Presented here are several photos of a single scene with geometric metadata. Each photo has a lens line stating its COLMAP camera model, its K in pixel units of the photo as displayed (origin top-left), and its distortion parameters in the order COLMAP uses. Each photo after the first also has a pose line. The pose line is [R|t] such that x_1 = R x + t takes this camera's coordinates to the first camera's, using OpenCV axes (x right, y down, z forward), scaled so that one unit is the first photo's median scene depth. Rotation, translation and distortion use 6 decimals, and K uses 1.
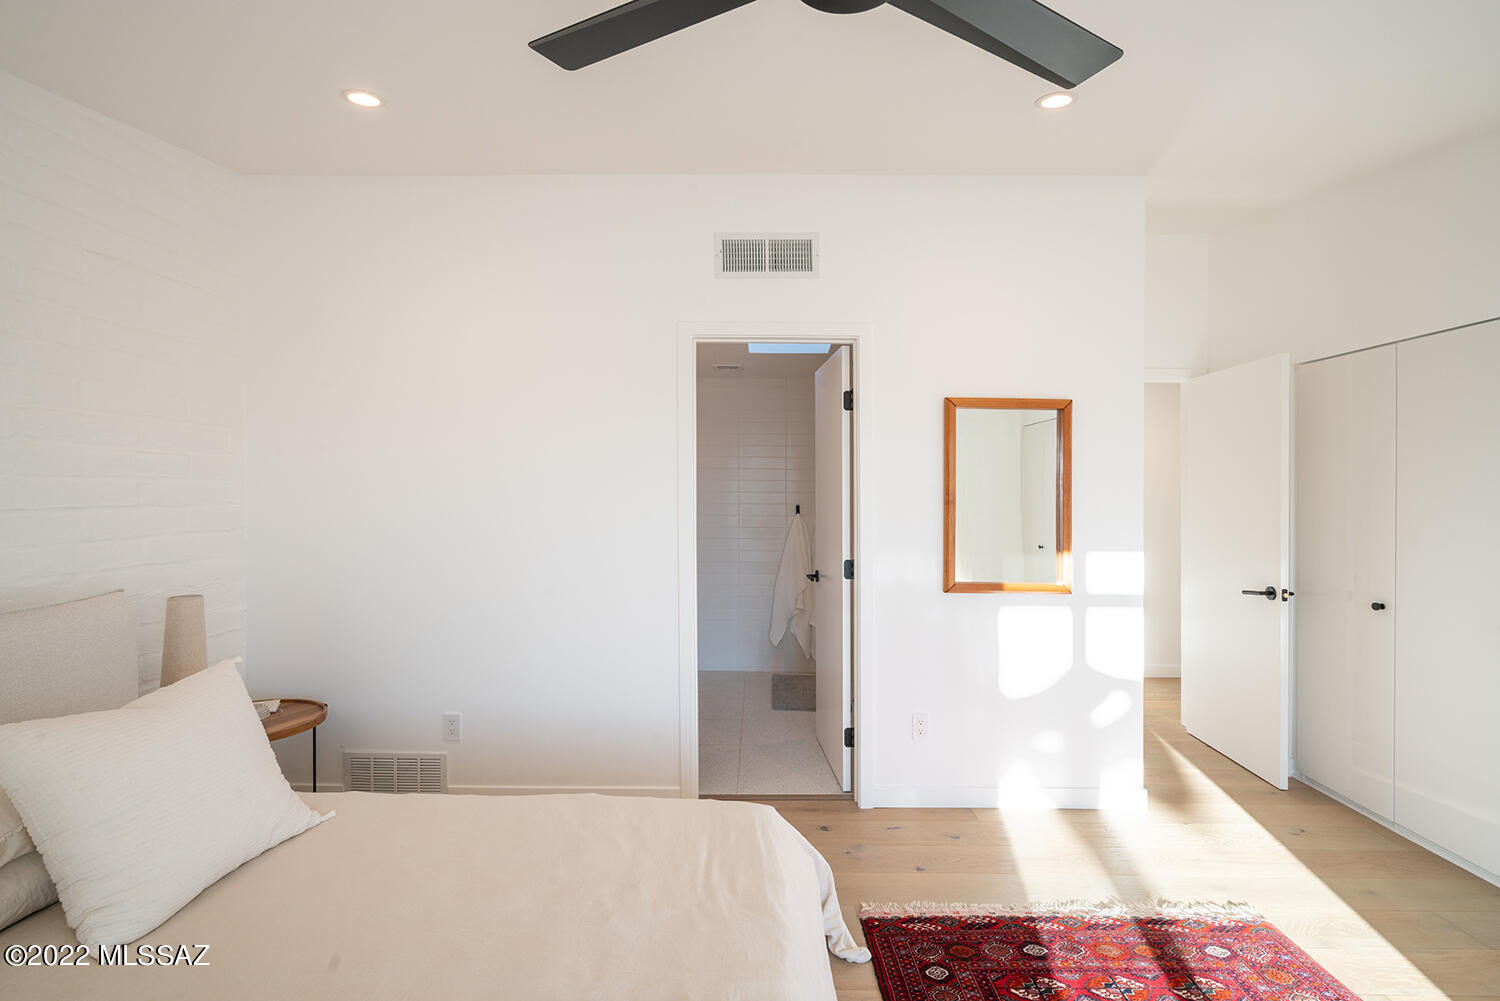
lens RADIAL K [[672.9, 0, 750.0], [0, 672.9, 500.5], [0, 0, 1]] dist [-0.000815, 0.000008]
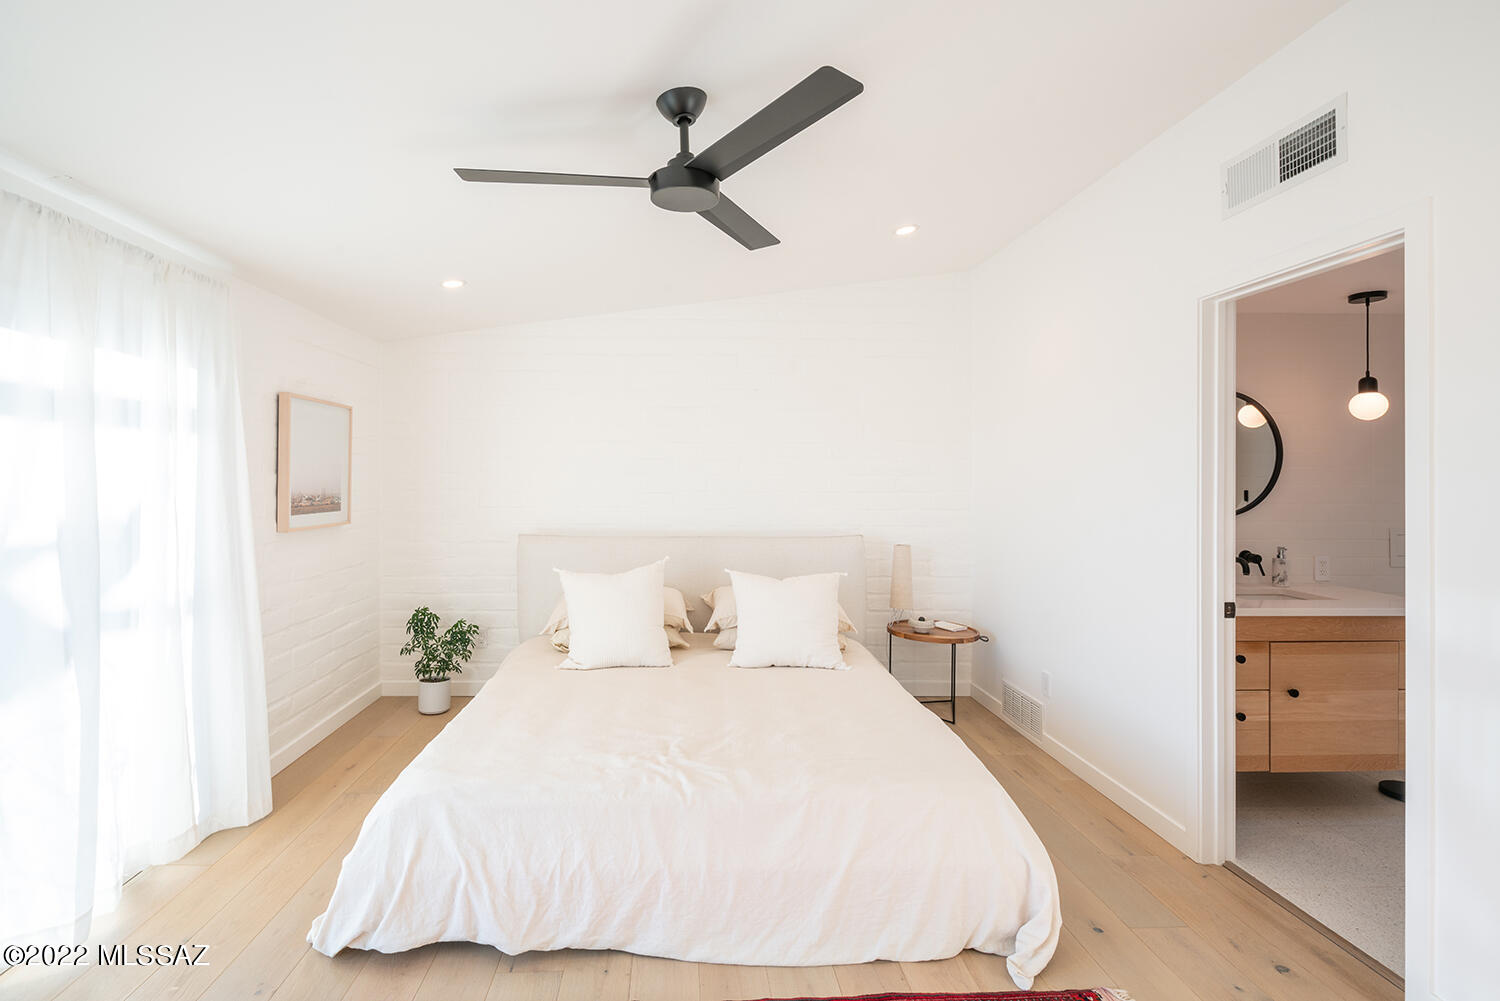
lens RADIAL K [[694.0, 0, 746.1], [0, 694.0, 475.2], [0, 0, 1]] dist [-0.000651, 0.000649]
pose [[0.073516, -0.012154, -0.997220, 0.748121], [-0.027968, 0.999507, -0.014244, 0.002287], [0.996902, 0.028938, 0.073140, 0.384773]]
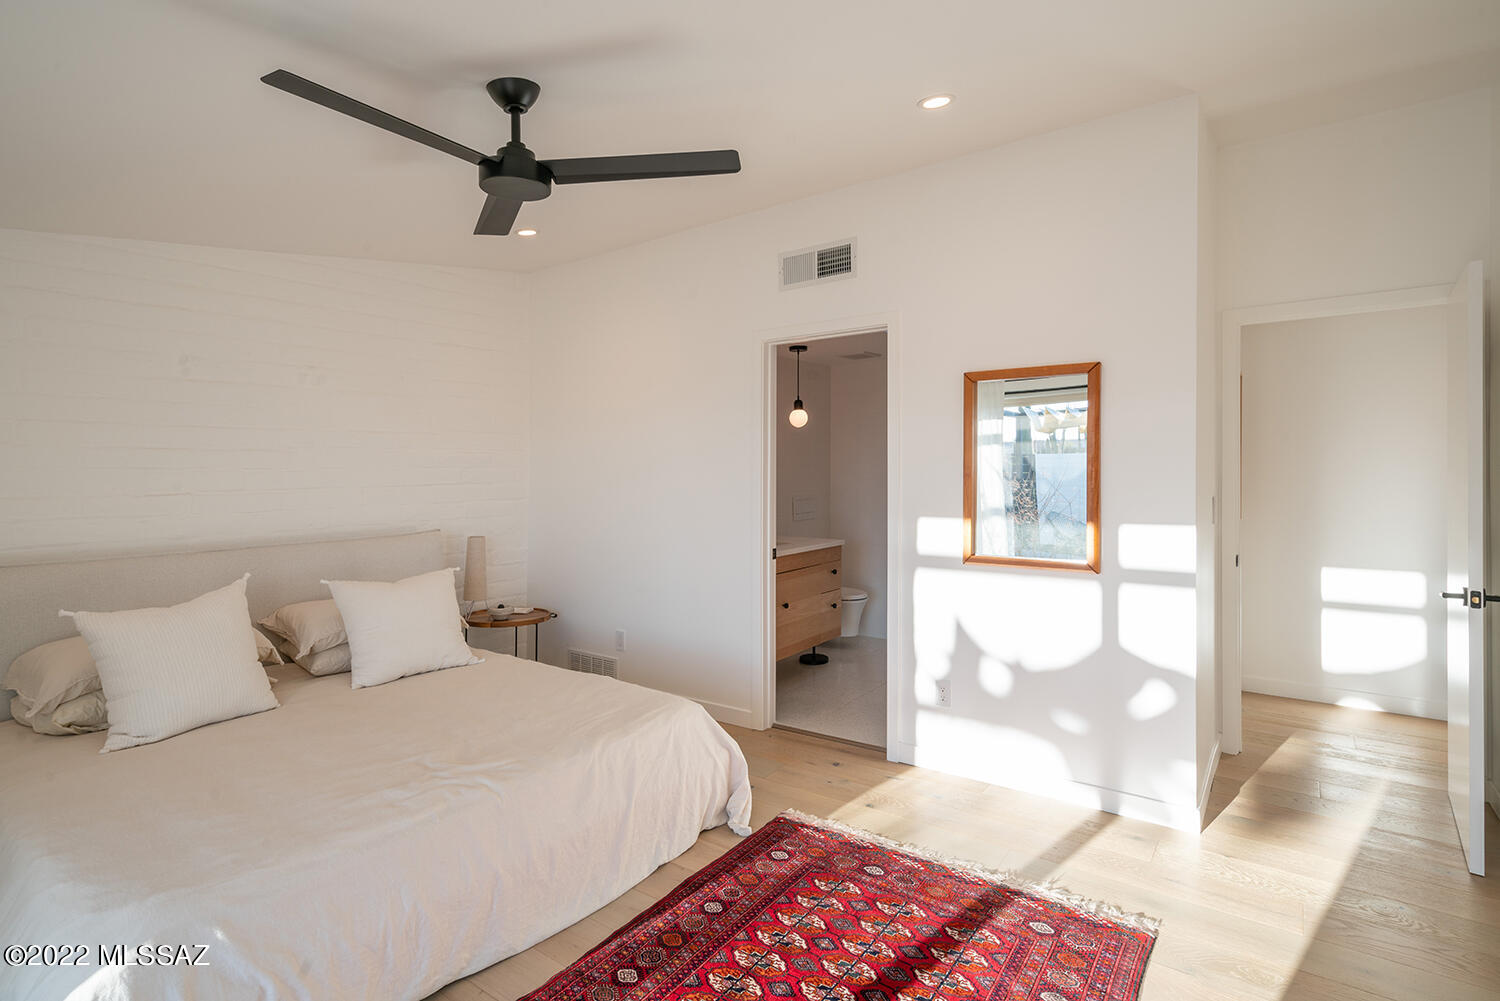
lens RADIAL K [[718.6, 0, 747.0], [0, 718.6, 472.0], [0, 0, 1]] dist [0.000970, 0.000731]
pose [[0.815752, -0.016297, -0.578173, 0.653330], [0.007017, 0.999808, -0.018281, 0.015033], [0.578360, 0.010855, 0.815710, -0.076394]]
